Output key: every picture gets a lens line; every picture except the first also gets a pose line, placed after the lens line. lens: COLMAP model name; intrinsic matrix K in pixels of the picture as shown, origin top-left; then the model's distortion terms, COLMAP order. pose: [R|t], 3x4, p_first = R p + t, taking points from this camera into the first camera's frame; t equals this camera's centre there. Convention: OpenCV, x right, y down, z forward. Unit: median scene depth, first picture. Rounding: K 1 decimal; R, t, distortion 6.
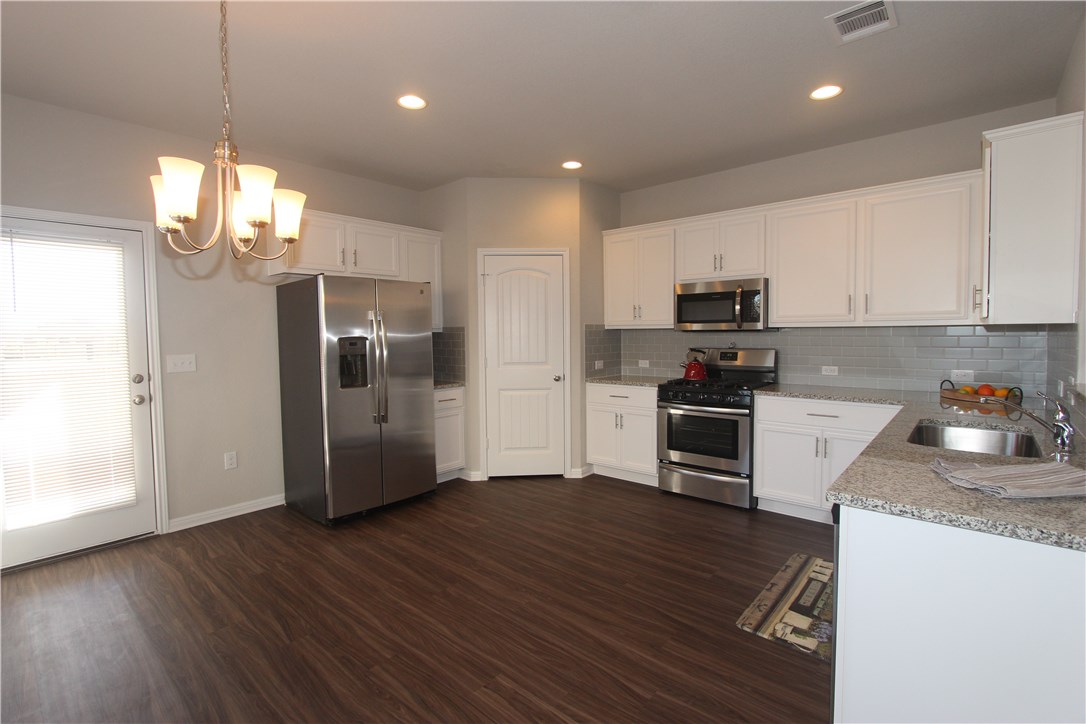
lens RADIAL K [[494.8, 0, 542.7], [0, 494.8, 354.5], [0, 0, 1]] dist [-0.014092, -0.000451]
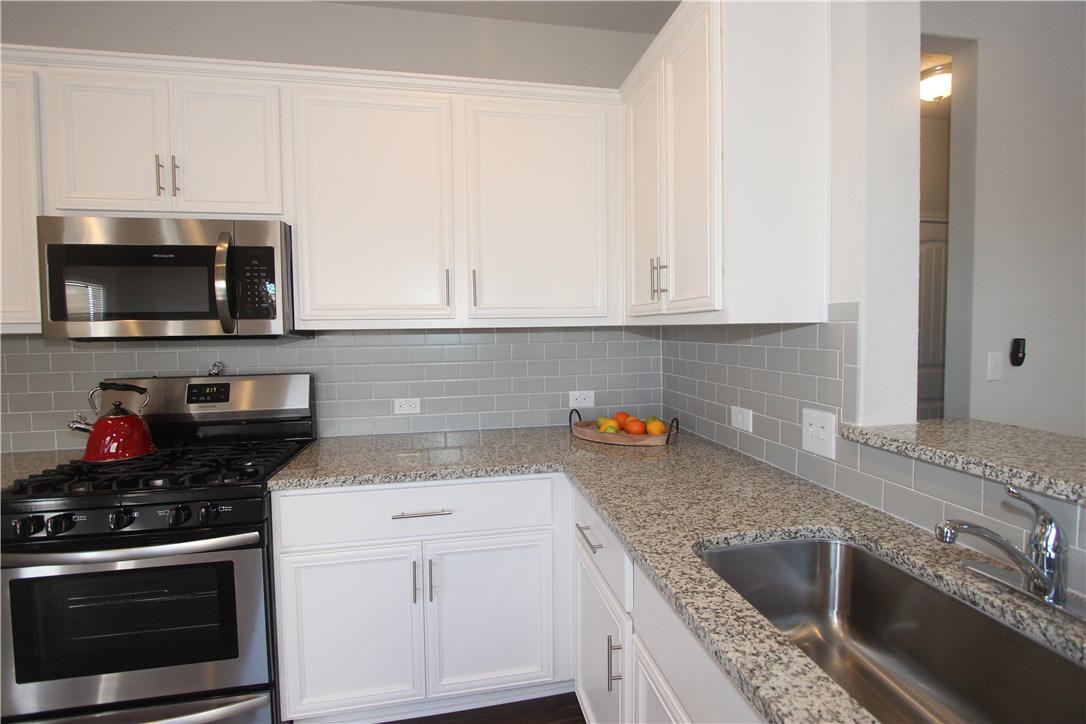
lens RADIAL K [[494.8, 0, 543.7], [0, 494.8, 354.2], [0, 0, 1]] dist [-0.014092, -0.000451]
pose [[0.614698, -0.036437, 0.787921, 0.227621], [0.043028, 0.998994, 0.012630, -0.027524], [-0.787588, 0.026139, 0.615647, 0.514922]]
